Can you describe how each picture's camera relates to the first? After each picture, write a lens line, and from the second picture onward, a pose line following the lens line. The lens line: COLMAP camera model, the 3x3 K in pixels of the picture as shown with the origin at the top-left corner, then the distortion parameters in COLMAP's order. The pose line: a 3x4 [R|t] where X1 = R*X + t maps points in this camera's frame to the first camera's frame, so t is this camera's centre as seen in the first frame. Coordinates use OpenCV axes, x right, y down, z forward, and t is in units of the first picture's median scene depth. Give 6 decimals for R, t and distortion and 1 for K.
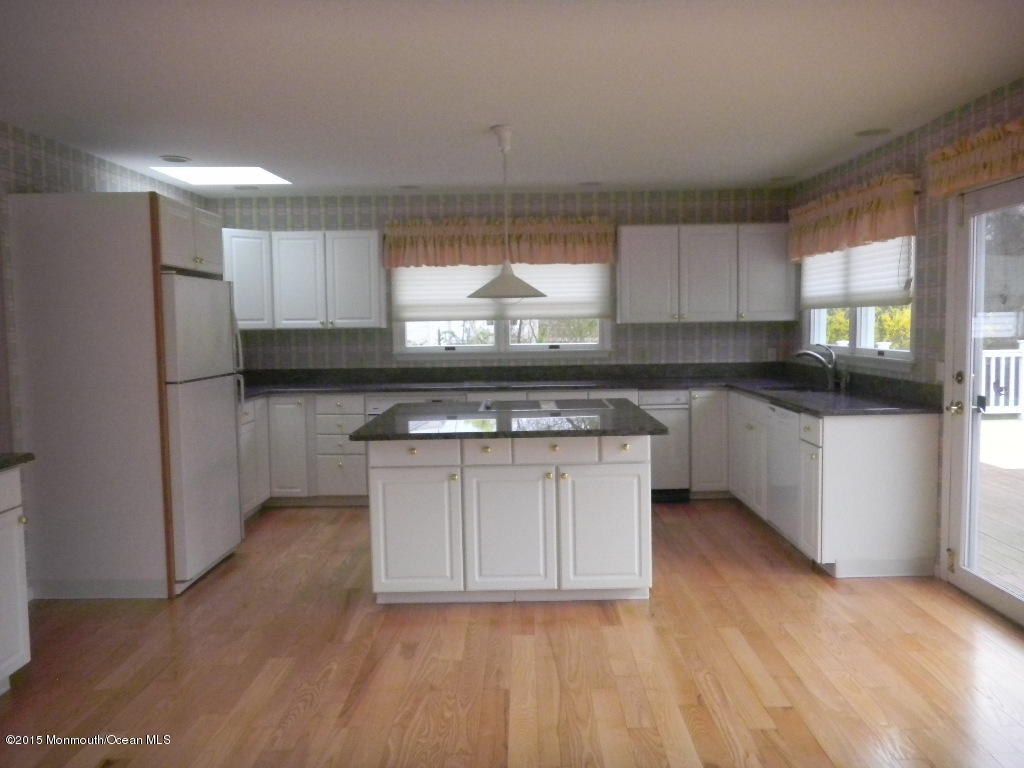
lens RADIAL K [[816.9, 0, 512.0], [0, 816.9, 384.0], [0, 0, 1]] dist [-0.002498, -0.004744]
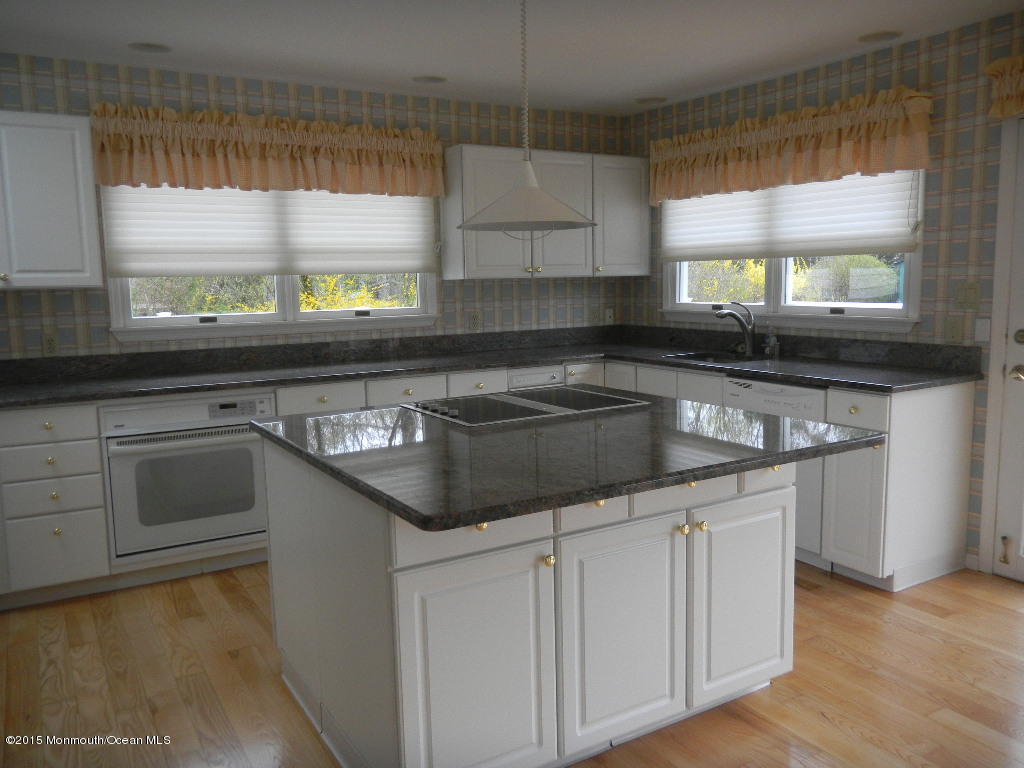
lens RADIAL K [[825.0, 0, 512.0], [0, 825.0, 384.0], [0, 0, 1]] dist [0.000184, 0.001661]
pose [[0.855211, -0.066671, 0.513974, -0.214759], [0.044850, 0.997491, 0.054765, -0.018383], [-0.516336, -0.023784, 0.856056, 0.331704]]
